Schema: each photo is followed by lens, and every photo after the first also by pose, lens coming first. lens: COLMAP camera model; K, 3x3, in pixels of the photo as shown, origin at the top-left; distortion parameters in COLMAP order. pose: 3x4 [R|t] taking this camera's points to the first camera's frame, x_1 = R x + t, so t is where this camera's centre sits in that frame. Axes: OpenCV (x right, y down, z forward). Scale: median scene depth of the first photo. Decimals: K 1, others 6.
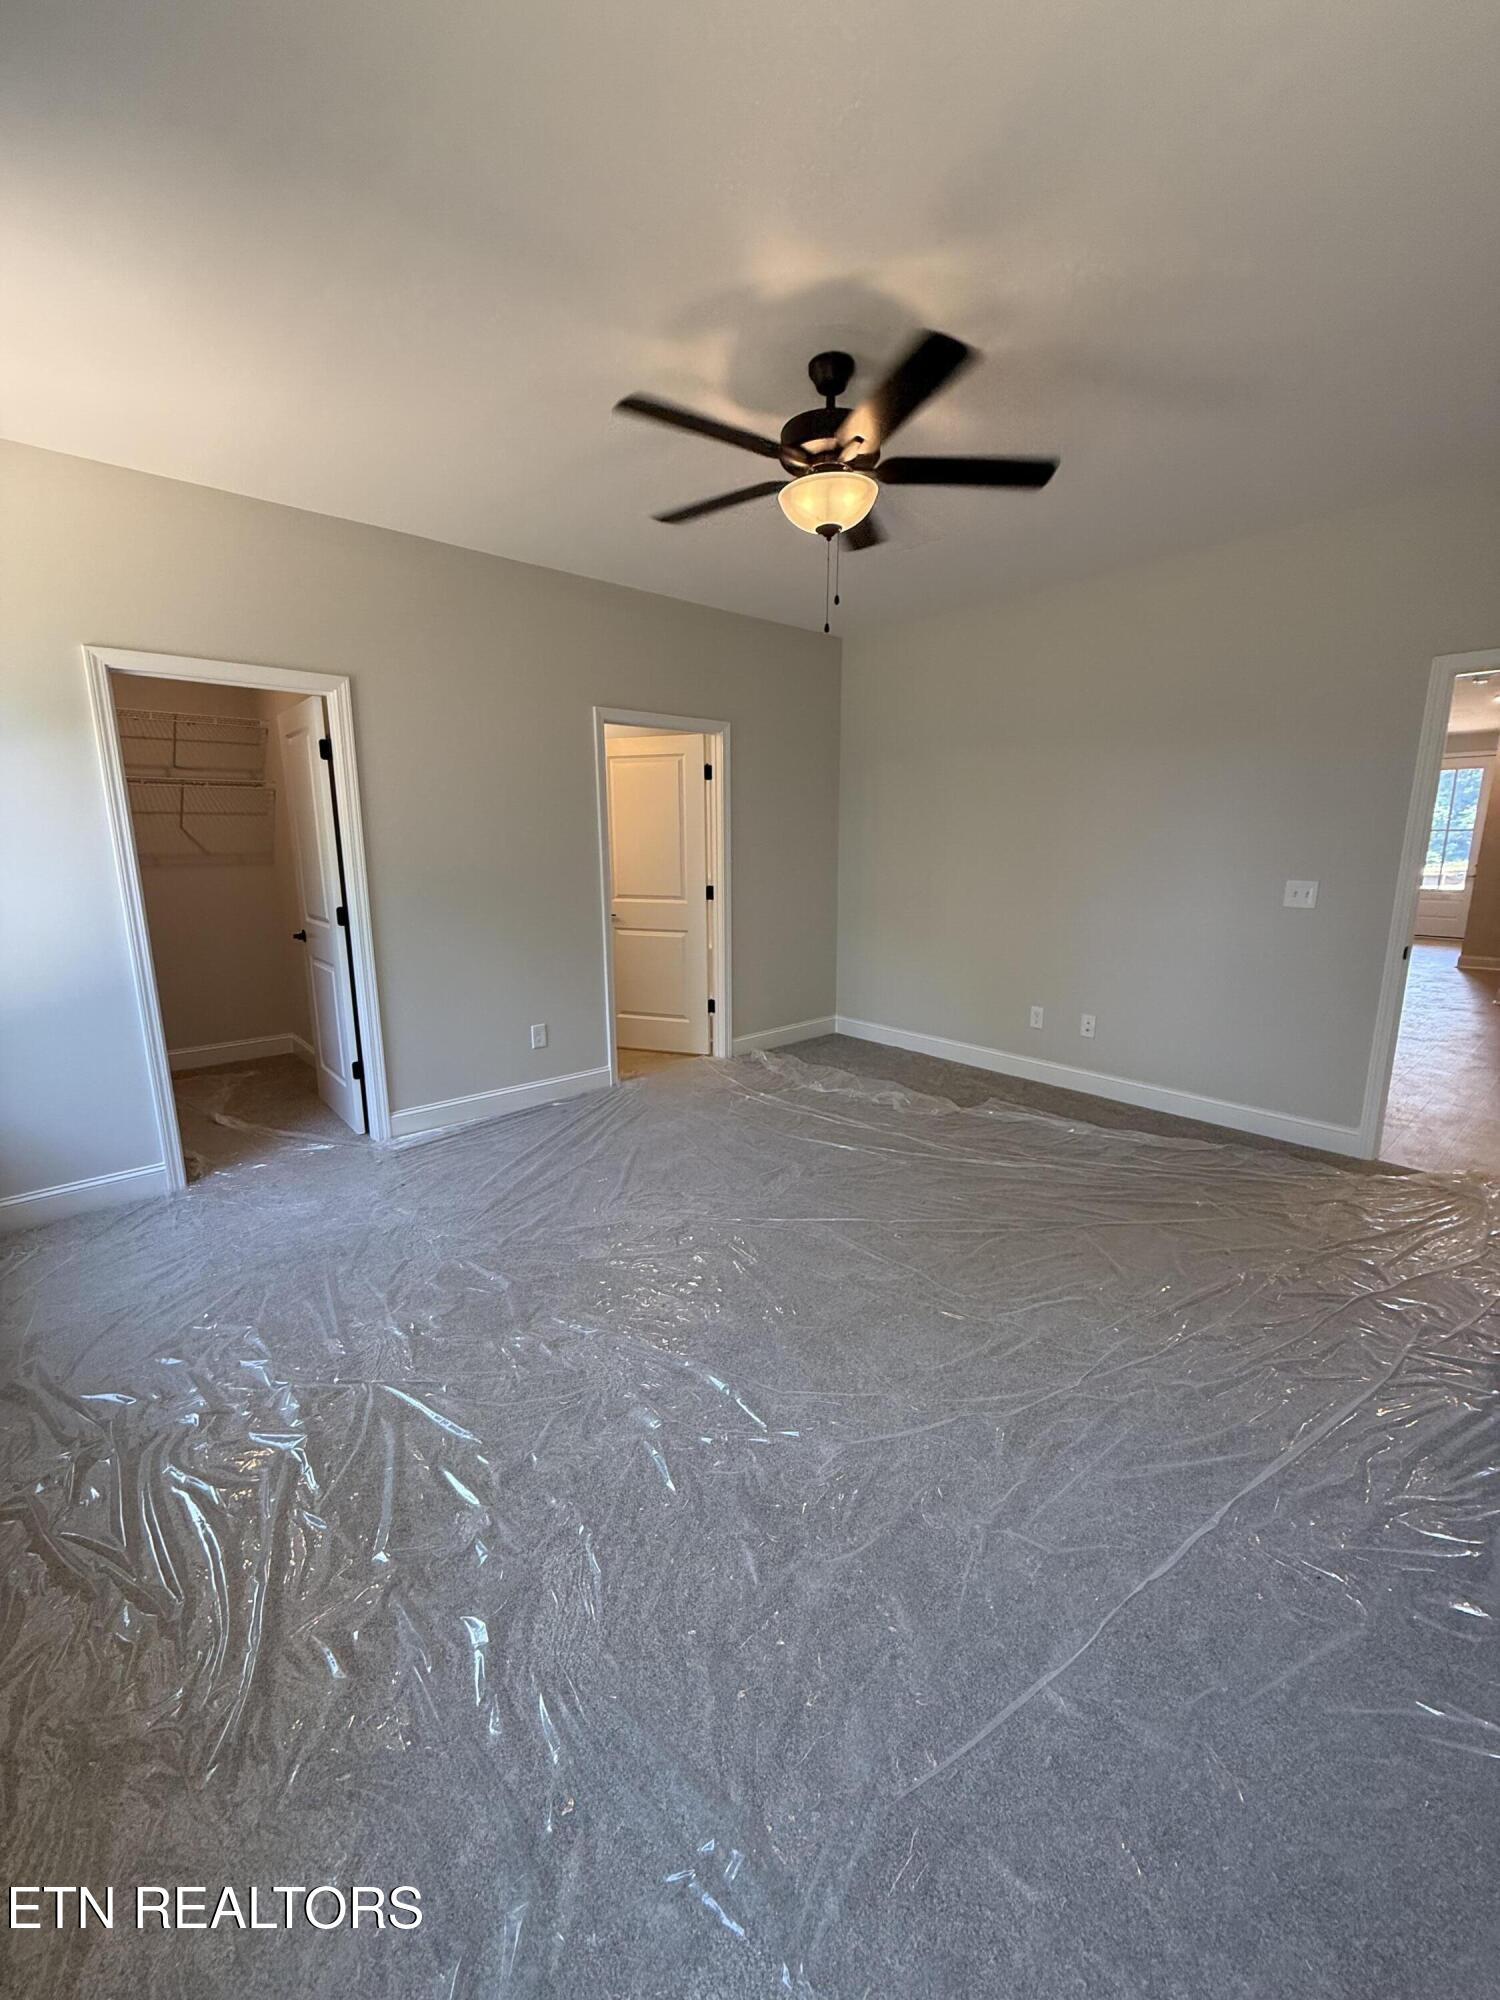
lens RADIAL K [[794.6, 0, 743.7], [0, 794.6, 992.2], [0, 0, 1]] dist [0.002274, -0.000029]
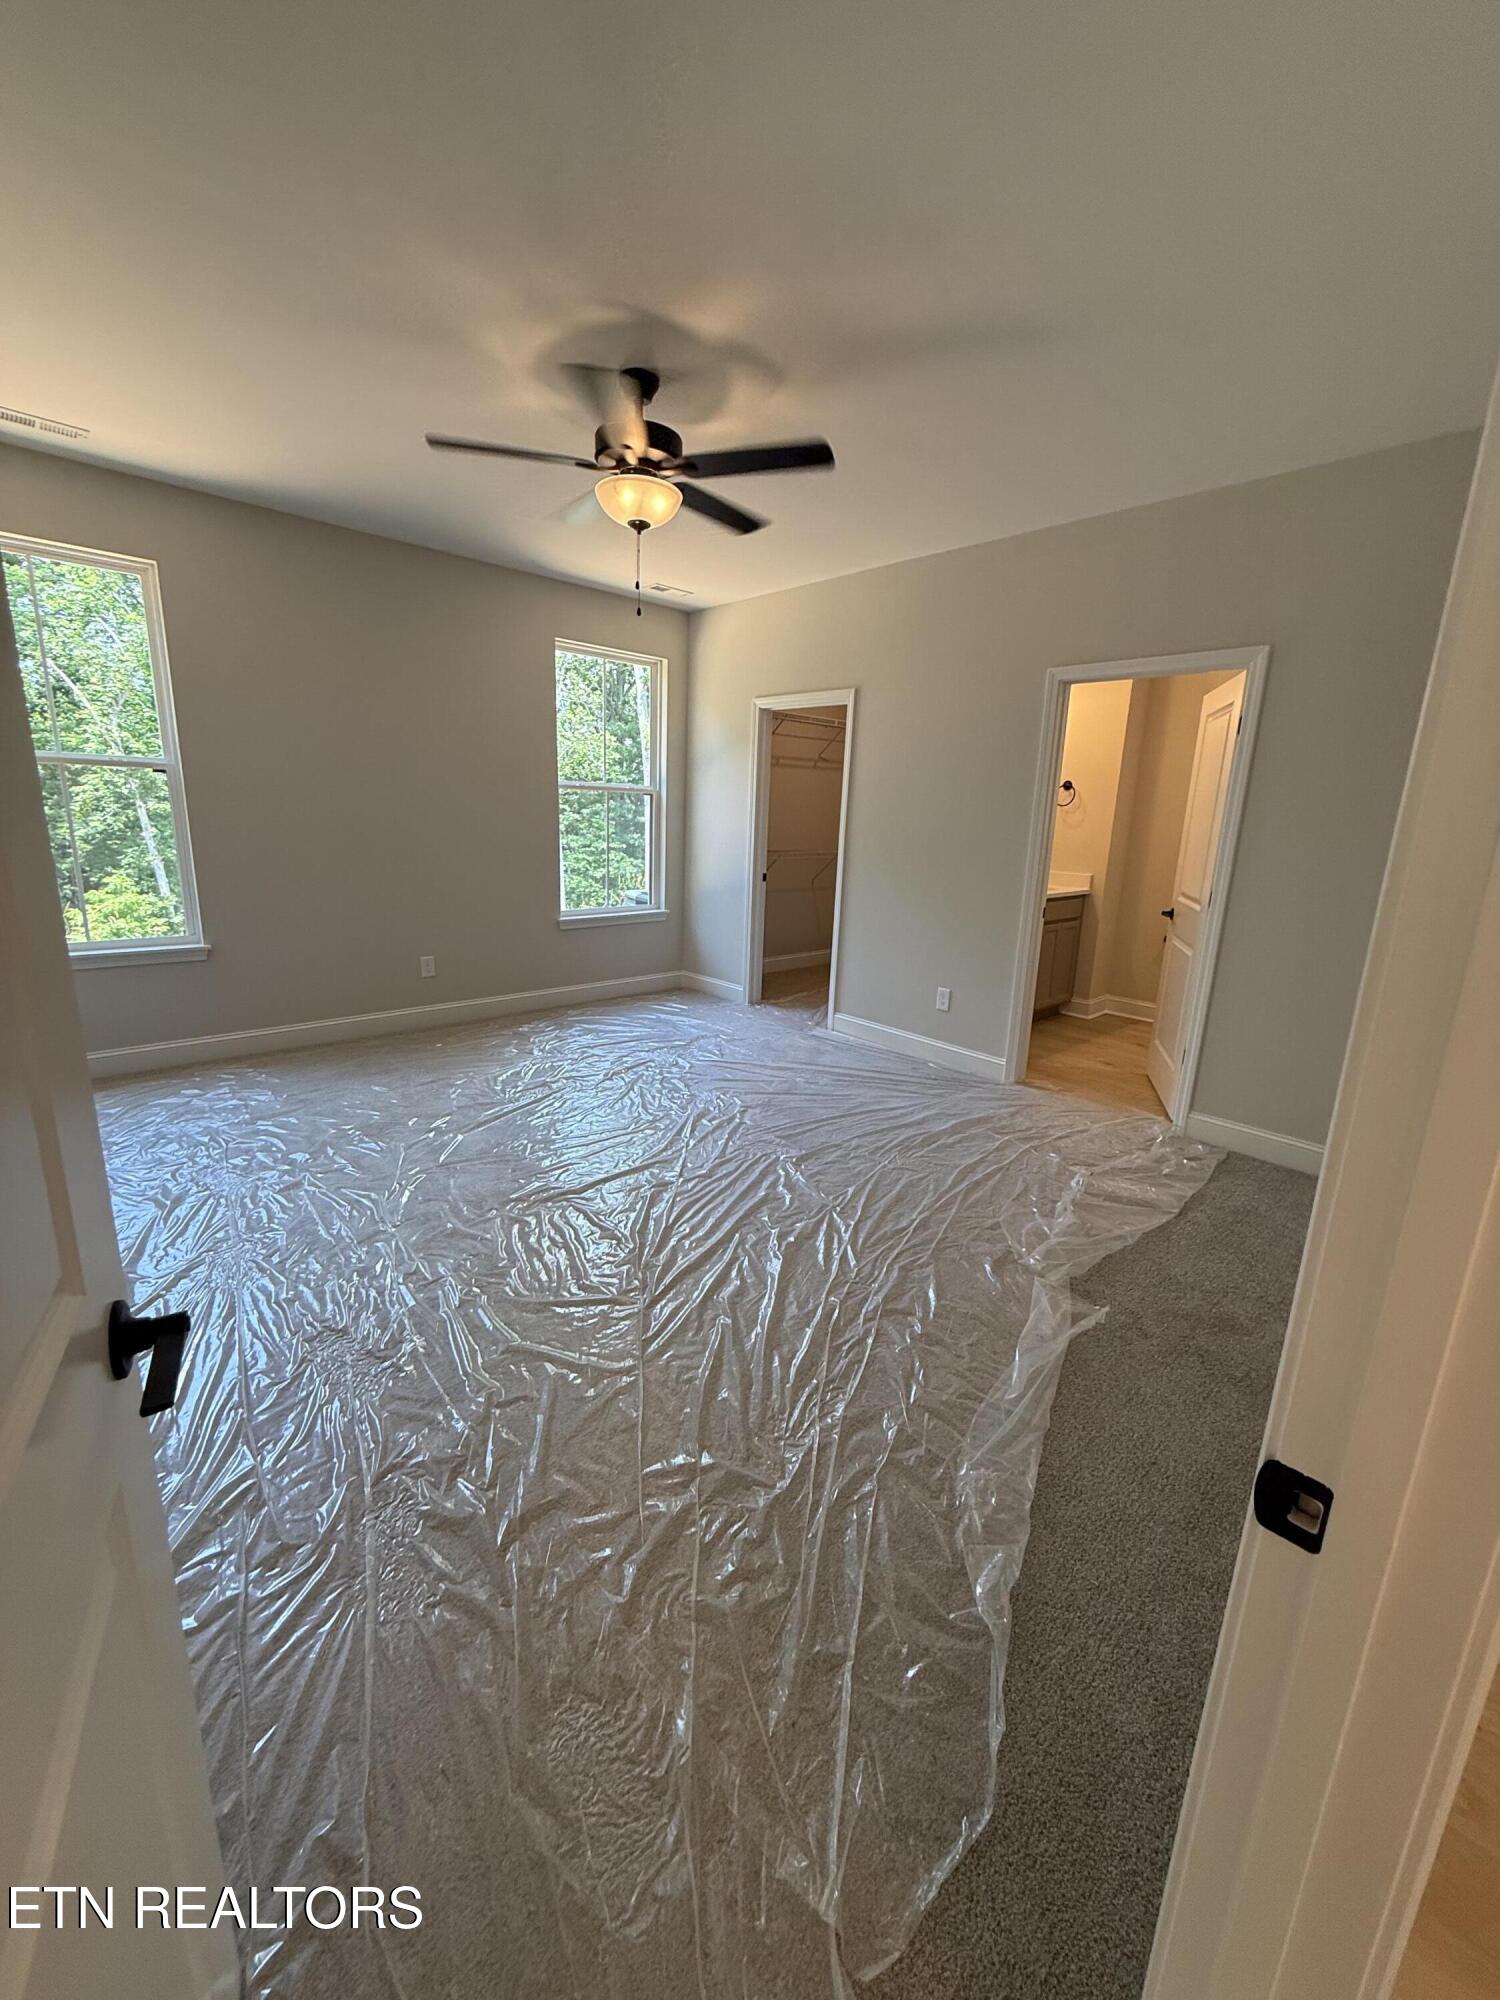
lens RADIAL K [[794.6, 0, 743.3], [0, 794.6, 1002.9], [0, 0, 1]] dist [0.002274, -0.000029]
pose [[0.030333, 0.244999, -0.969049, 0.763036], [-0.223581, 0.946593, 0.232323, -0.127028], [0.974213, 0.209613, 0.083490, 0.646928]]
